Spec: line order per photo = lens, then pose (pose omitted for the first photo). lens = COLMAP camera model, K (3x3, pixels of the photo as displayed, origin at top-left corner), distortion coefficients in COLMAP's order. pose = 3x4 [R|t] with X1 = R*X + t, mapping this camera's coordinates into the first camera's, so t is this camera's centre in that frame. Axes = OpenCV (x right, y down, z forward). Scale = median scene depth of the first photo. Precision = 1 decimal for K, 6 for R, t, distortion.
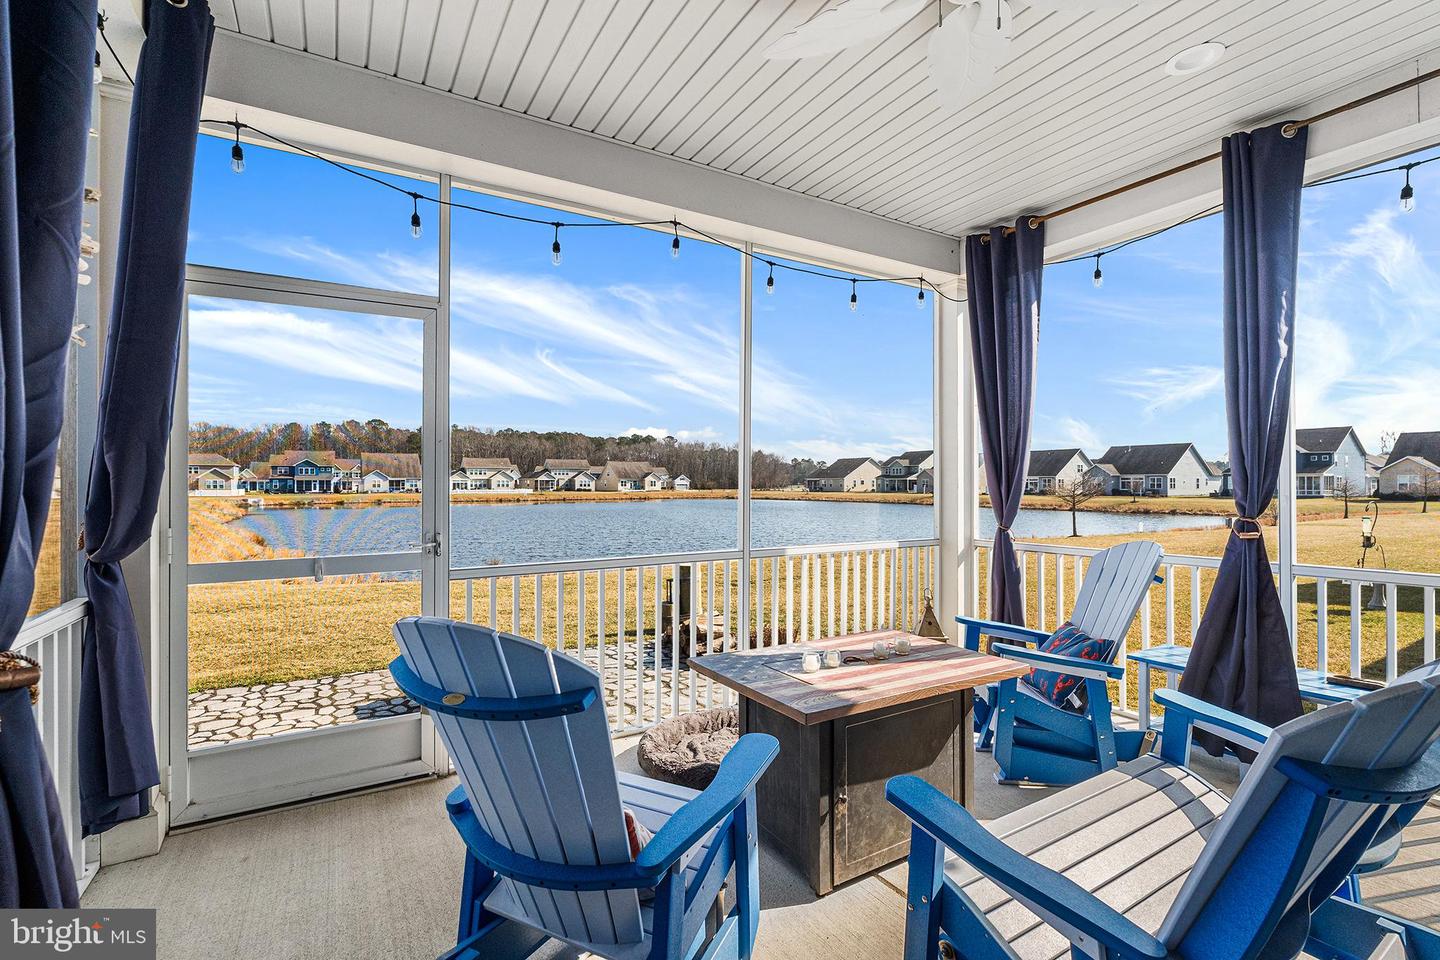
lens RADIAL K [[650.5, 0, 720.0], [0, 650.5, 480.0], [0, 0, 1]] dist [-0.000274, 0.000053]
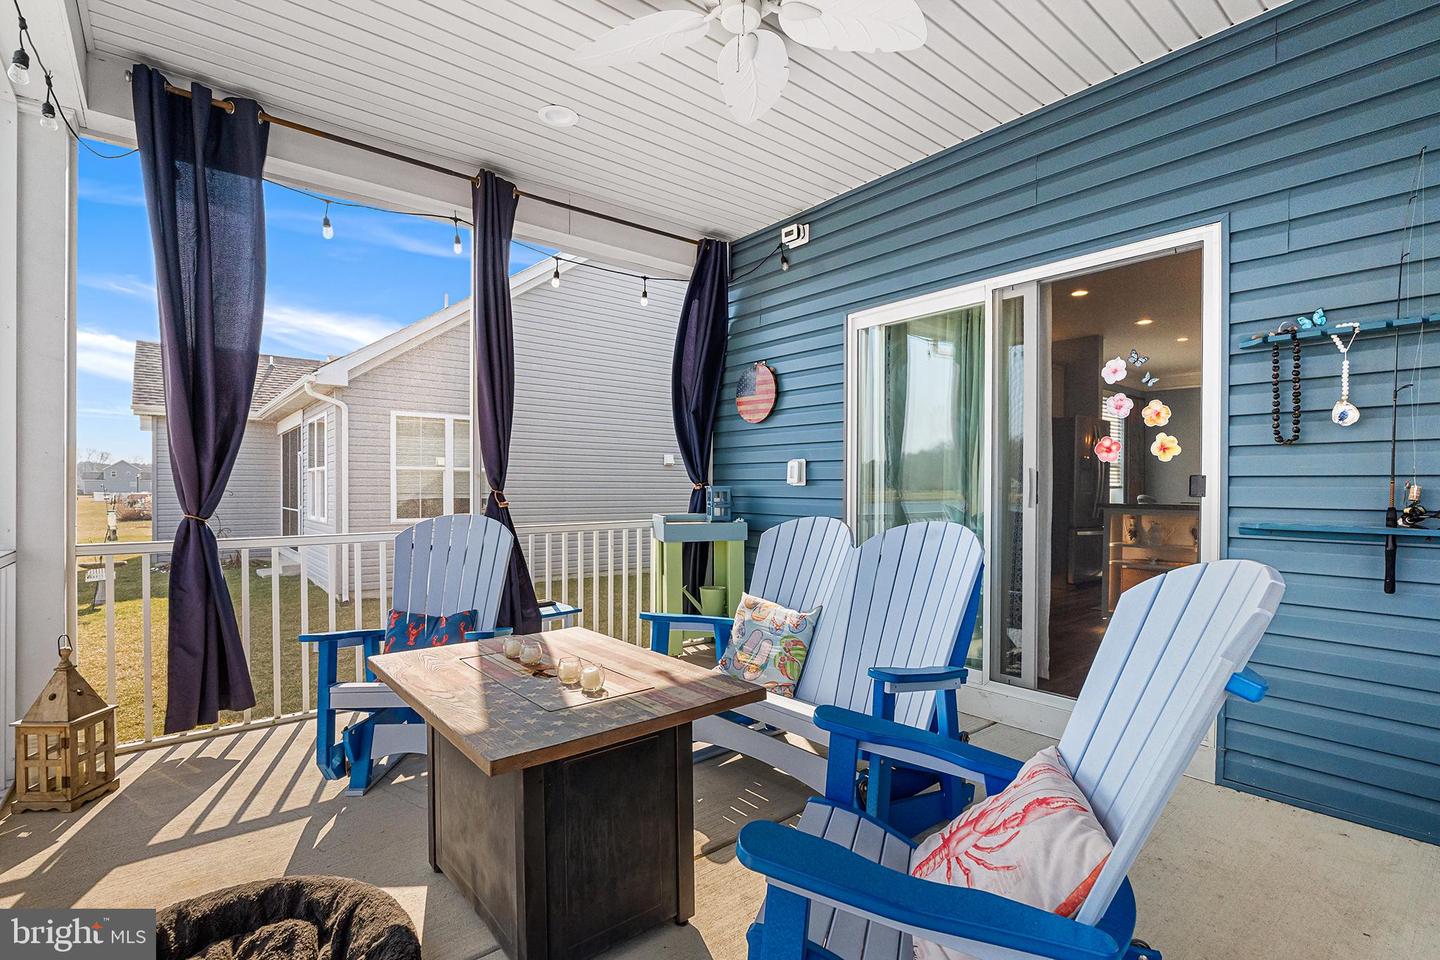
lens RADIAL K [[673.6, 0, 719.2], [0, 673.6, 487.8], [0, 0, 1]] dist [-0.001002, -0.000194]
pose [[-0.146436, -0.001216, 0.989219, -0.592140], [-0.008614, 0.999963, -0.000046, 0.057162], [-0.989183, -0.008527, -0.146441, 0.891861]]
